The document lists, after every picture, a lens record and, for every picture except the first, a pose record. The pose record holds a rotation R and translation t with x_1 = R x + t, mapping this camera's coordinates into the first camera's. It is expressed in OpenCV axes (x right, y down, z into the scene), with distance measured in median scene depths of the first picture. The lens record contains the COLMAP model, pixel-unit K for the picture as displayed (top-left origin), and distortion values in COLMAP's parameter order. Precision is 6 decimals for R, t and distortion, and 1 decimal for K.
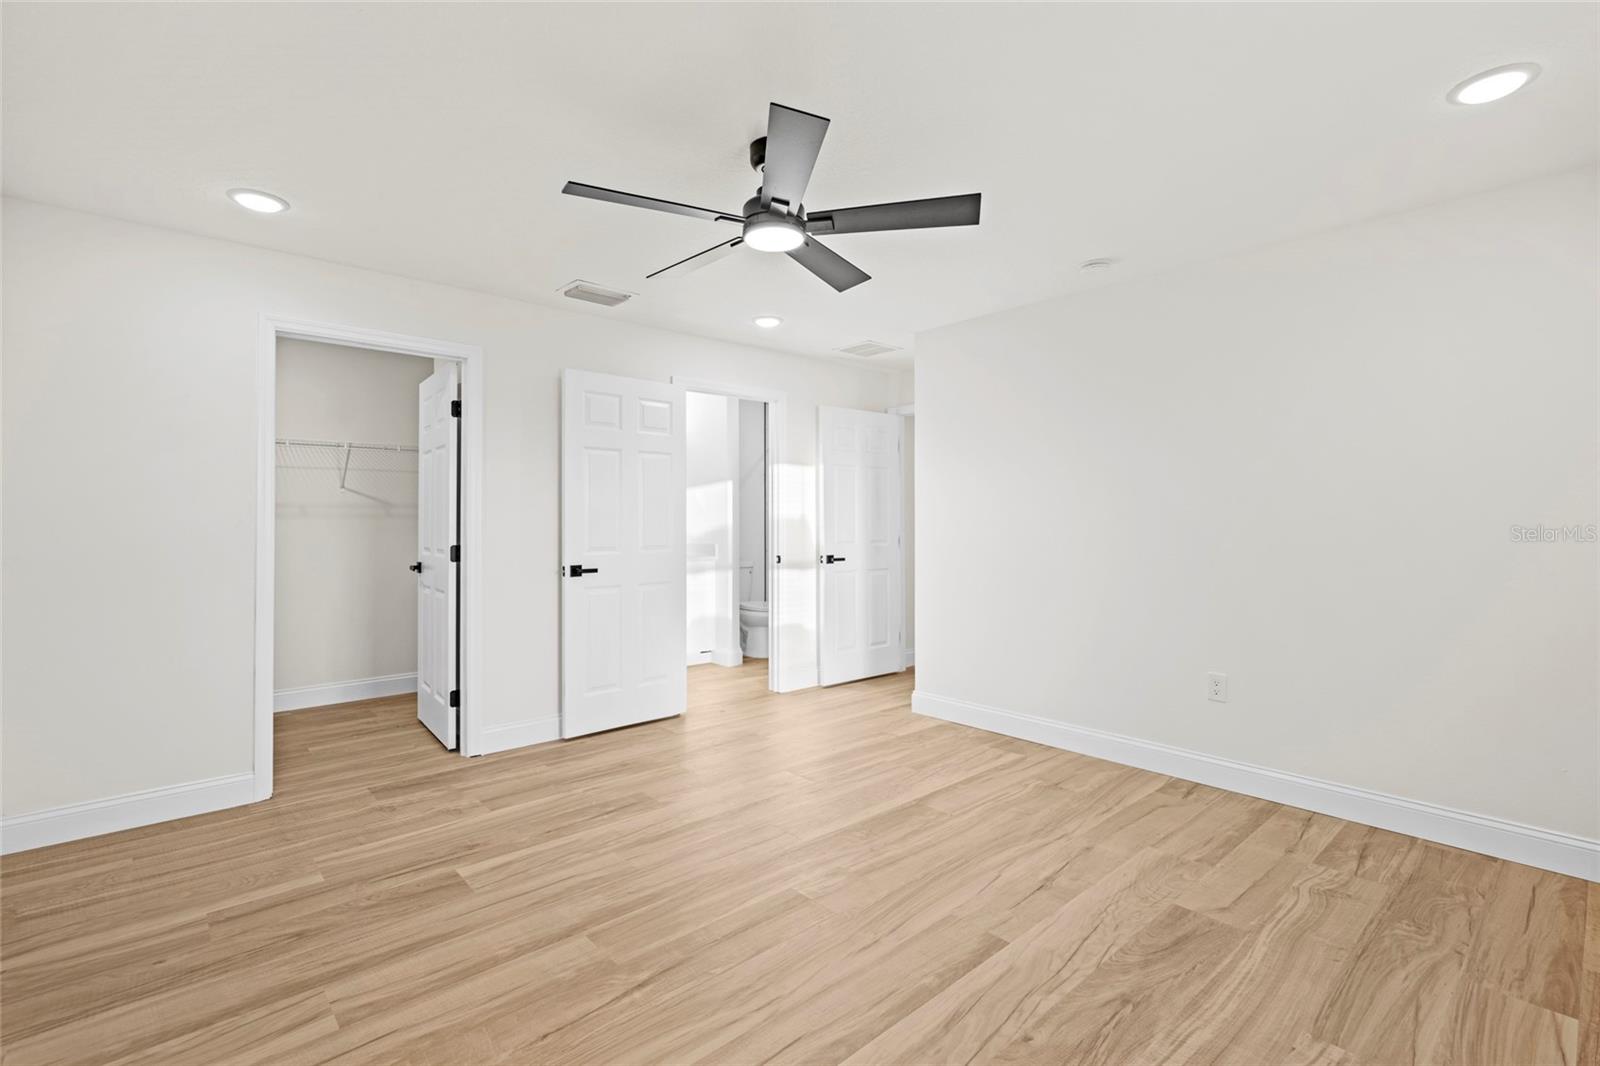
lens RADIAL K [[728.8, 0, 795.0], [0, 728.8, 530.8], [0, 0, 1]] dist [0.002514, -0.000395]
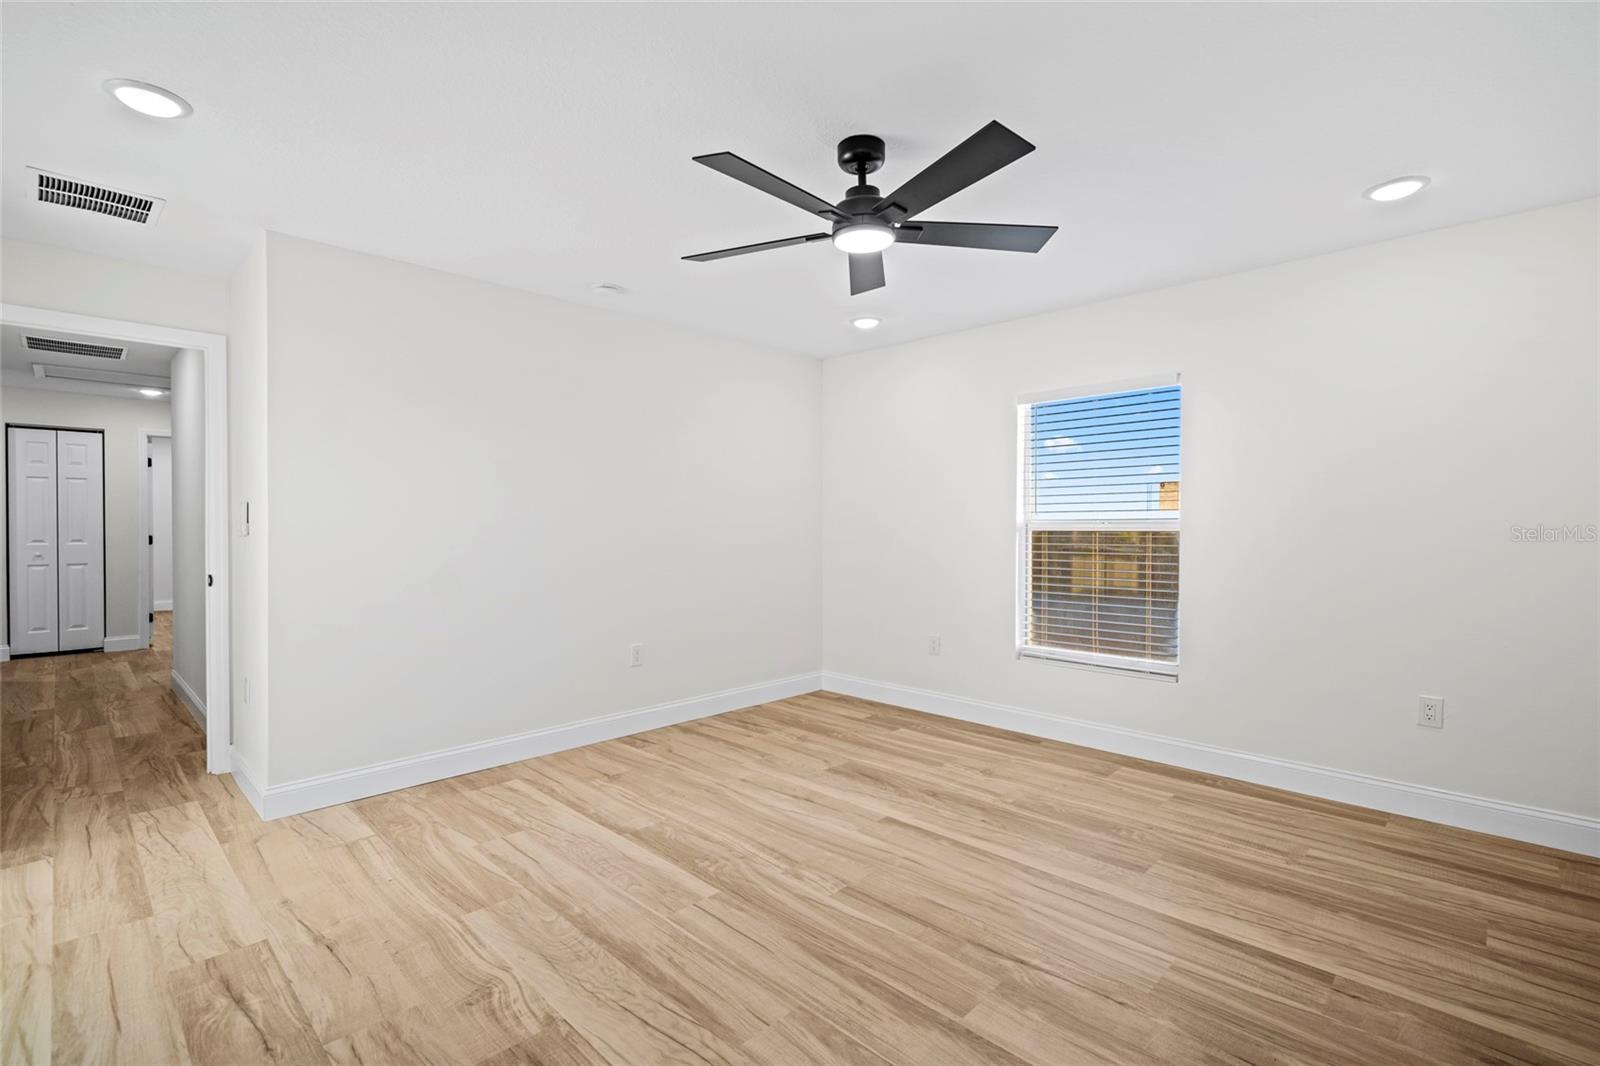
lens RADIAL K [[728.8, 0, 795.0], [0, 728.8, 530.8], [0, 0, 1]] dist [0.002514, -0.000395]
pose [[-0.069704, -0.006633, 0.997546, -0.997192], [0.009599, 0.999927, 0.007320, -0.016539], [-0.997522, 0.010086, -0.069635, 1.115782]]
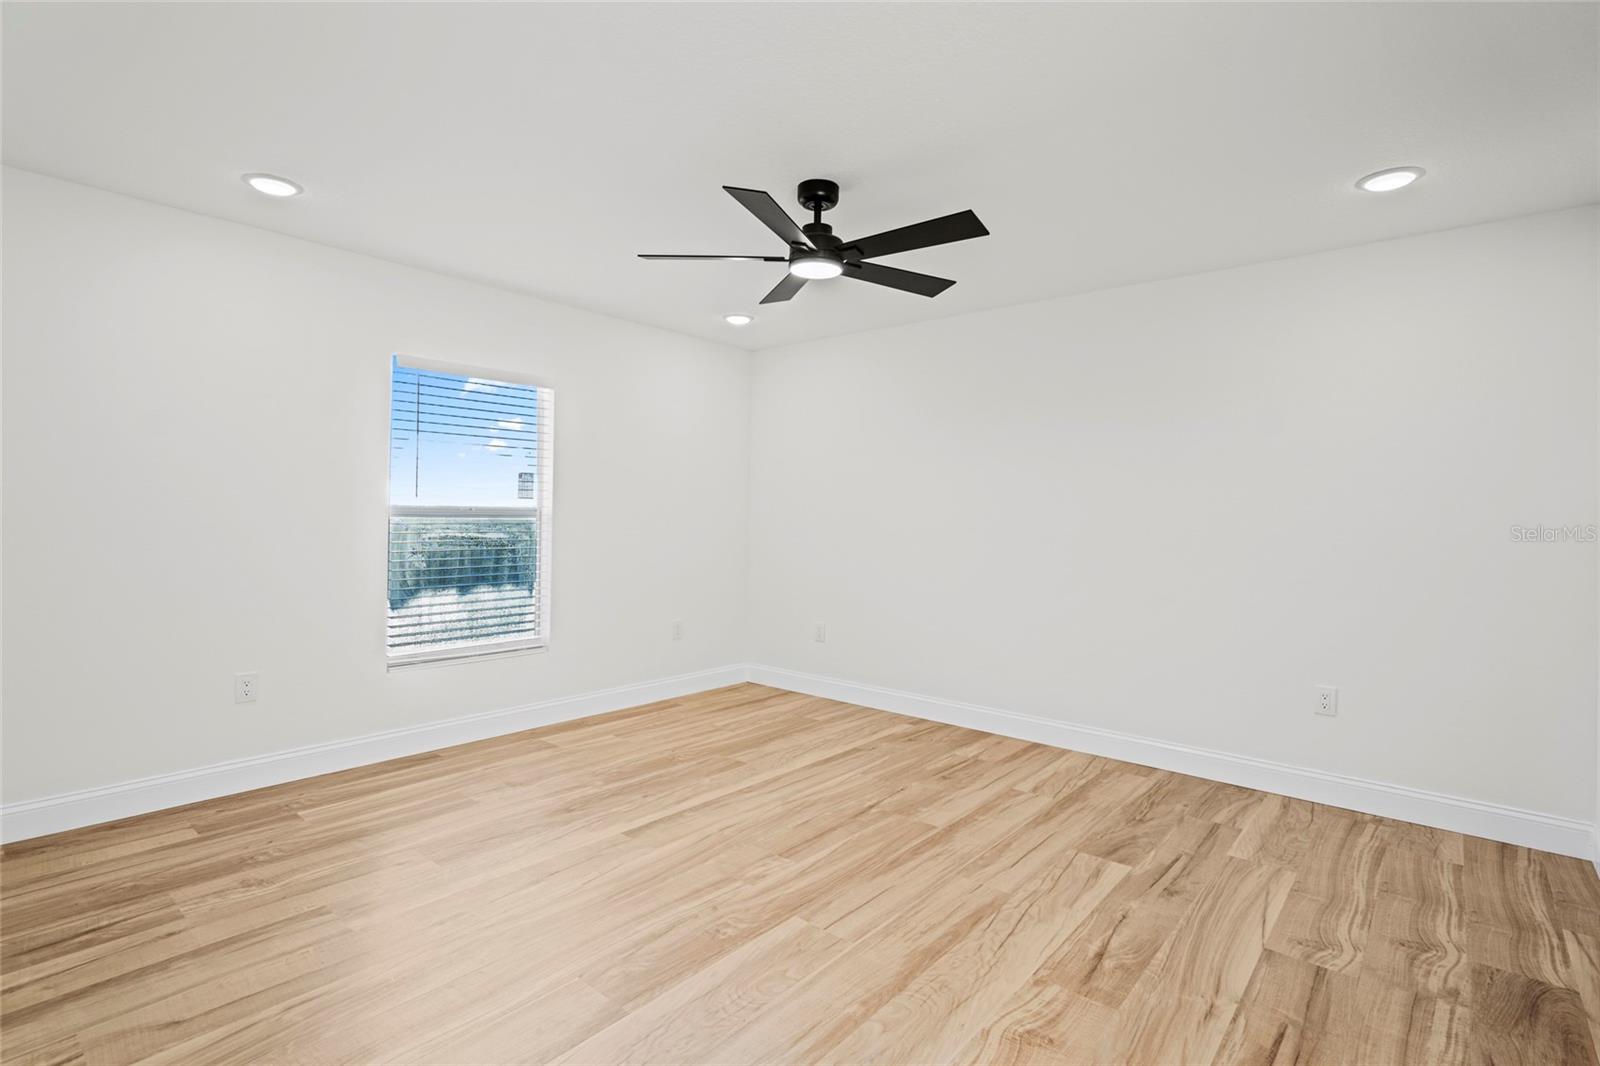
lens RADIAL K [[769.1, 0, 804.0], [0, 769.1, 534.3], [0, 0, 1]] dist [-0.000244, -0.000022]
pose [[-0.988752, -0.010838, -0.149171, 0.157391], [-0.015765, 0.999367, 0.031886, -0.024490], [0.148731, 0.033879, -0.988297, 2.103550]]
